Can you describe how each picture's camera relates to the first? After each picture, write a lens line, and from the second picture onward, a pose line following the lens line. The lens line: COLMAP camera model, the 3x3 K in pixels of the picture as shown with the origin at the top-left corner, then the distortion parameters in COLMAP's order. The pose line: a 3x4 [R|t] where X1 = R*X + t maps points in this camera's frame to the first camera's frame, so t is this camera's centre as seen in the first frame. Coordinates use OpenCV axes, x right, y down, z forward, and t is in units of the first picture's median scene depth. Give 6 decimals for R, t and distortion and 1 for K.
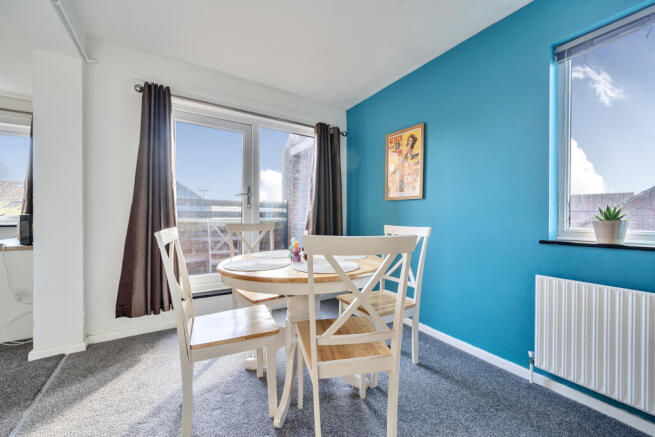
lens RADIAL K [[261.3, 0, 326.2], [0, 261.3, 219.6], [0, 0, 1]] dist [-0.001918, -0.000062]
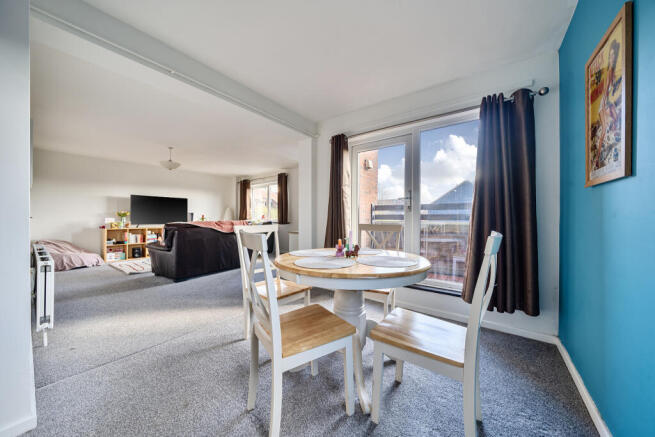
lens RADIAL K [[230.7, 0, 324.8], [0, 230.7, 218.9], [0, 0, 1]] dist [0.000786, -0.000008]
pose [[0.370775, -0.006075, -0.928703, 0.468192], [0.002680, 0.999981, -0.005472, -0.006571], [0.928719, -0.000460, 0.370785, 0.325599]]
